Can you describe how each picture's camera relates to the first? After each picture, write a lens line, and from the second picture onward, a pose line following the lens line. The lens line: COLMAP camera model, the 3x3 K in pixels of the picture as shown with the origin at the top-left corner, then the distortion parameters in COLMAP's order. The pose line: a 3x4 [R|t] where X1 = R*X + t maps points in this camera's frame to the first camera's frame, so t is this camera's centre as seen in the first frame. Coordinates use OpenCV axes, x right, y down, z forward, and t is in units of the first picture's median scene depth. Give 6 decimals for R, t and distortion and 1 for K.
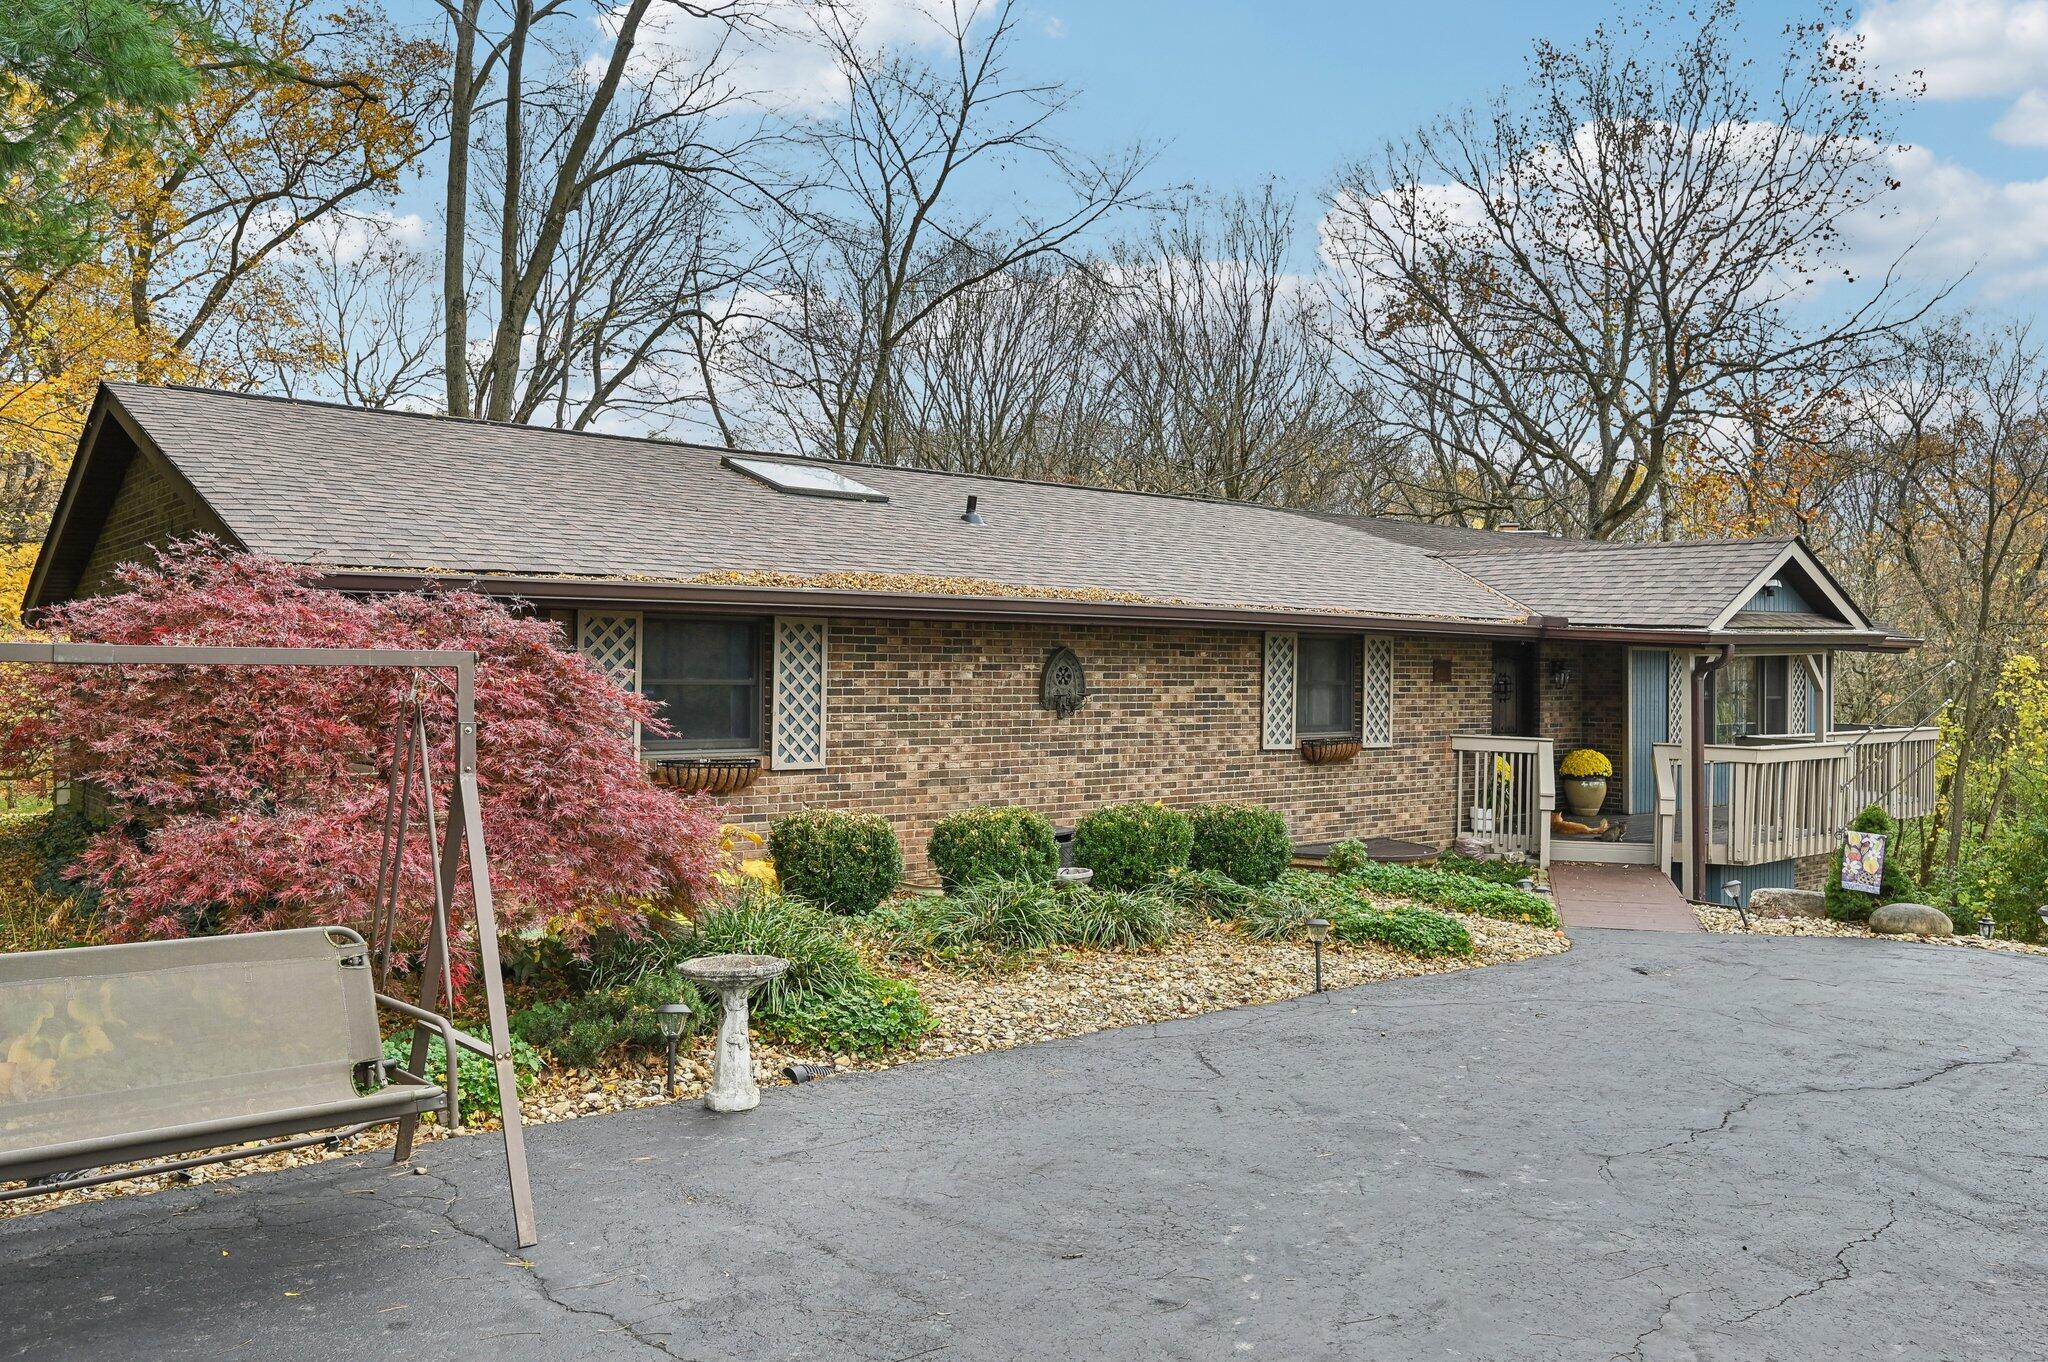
lens RADIAL K [[1534.3, 0, 1025.1], [0, 1534.3, 678.1], [0, 0, 1]] dist [0.004633, 0.001880]
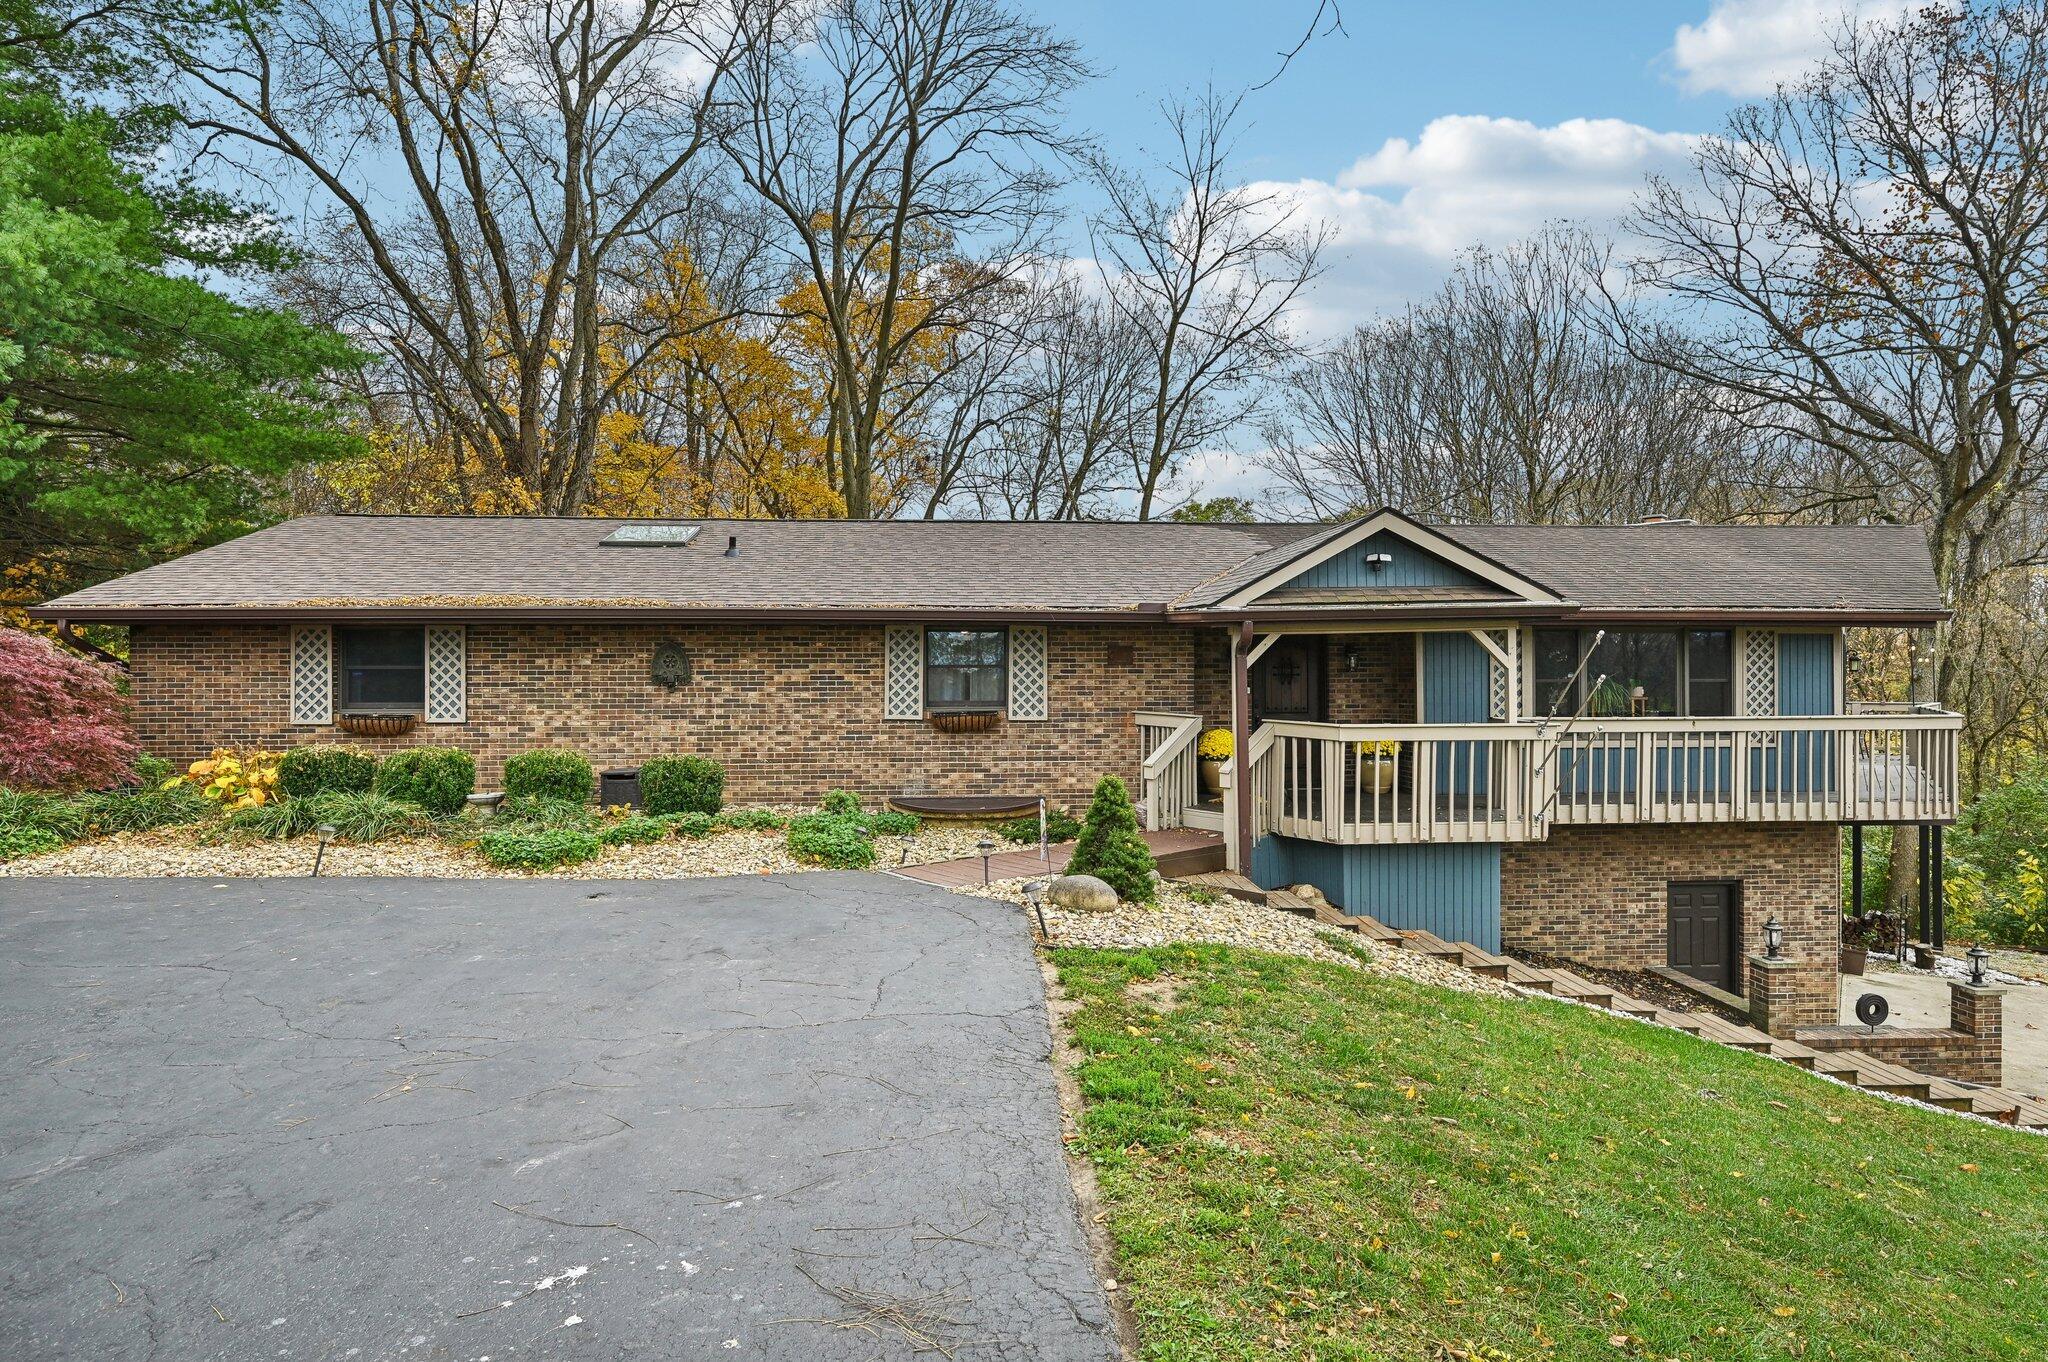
lens RADIAL K [[1068.2, 0, 1024.7], [0, 1068.2, 683.2], [0, 0, 1]] dist [0.007405, 0.000242]
pose [[0.812285, -0.002974, -0.583254, 0.807916], [0.005961, 0.999977, 0.003204, 0.015987], [0.583231, -0.006079, 0.812284, 0.378257]]
